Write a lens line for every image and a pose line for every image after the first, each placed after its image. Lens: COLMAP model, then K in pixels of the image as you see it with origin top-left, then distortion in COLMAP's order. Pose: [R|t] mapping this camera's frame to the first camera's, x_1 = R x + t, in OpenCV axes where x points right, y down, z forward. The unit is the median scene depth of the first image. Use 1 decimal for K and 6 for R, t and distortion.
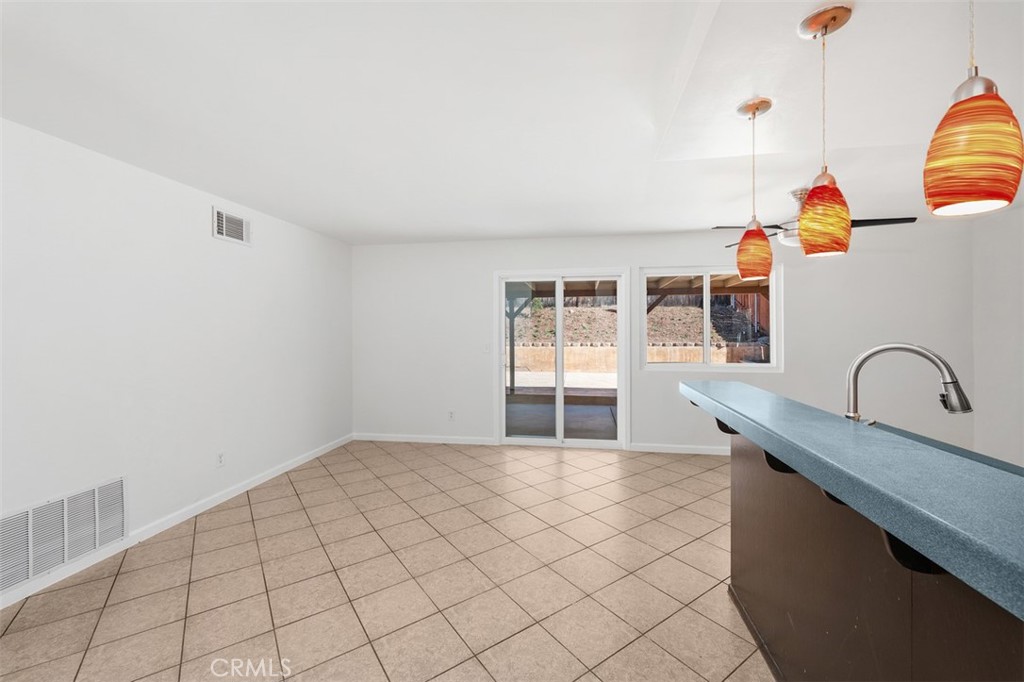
lens RADIAL K [[423.0, 0, 508.3], [0, 423.0, 327.9], [0, 0, 1]] dist [-0.000351, -0.000162]
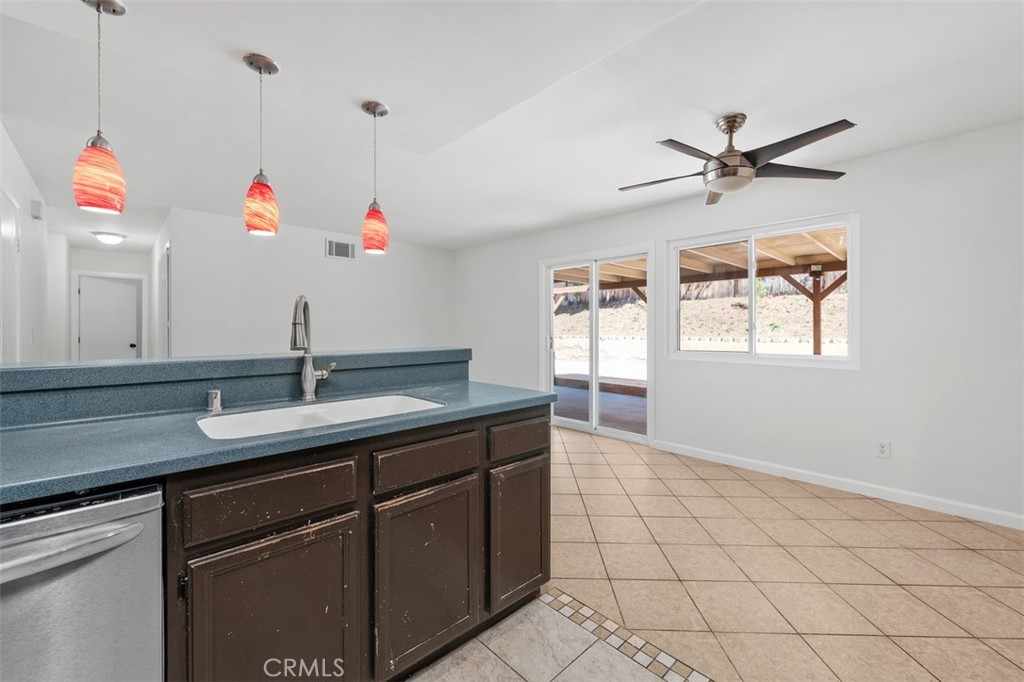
lens RADIAL K [[423.0, 0, 508.3], [0, 423.0, 327.9], [0, 0, 1]] dist [-0.000351, -0.000162]
pose [[0.801158, 0.001528, -0.598451, 0.555009], [0.001389, 0.999989, 0.004412, 0.029902], [0.598451, -0.004366, 0.801147, 0.096737]]
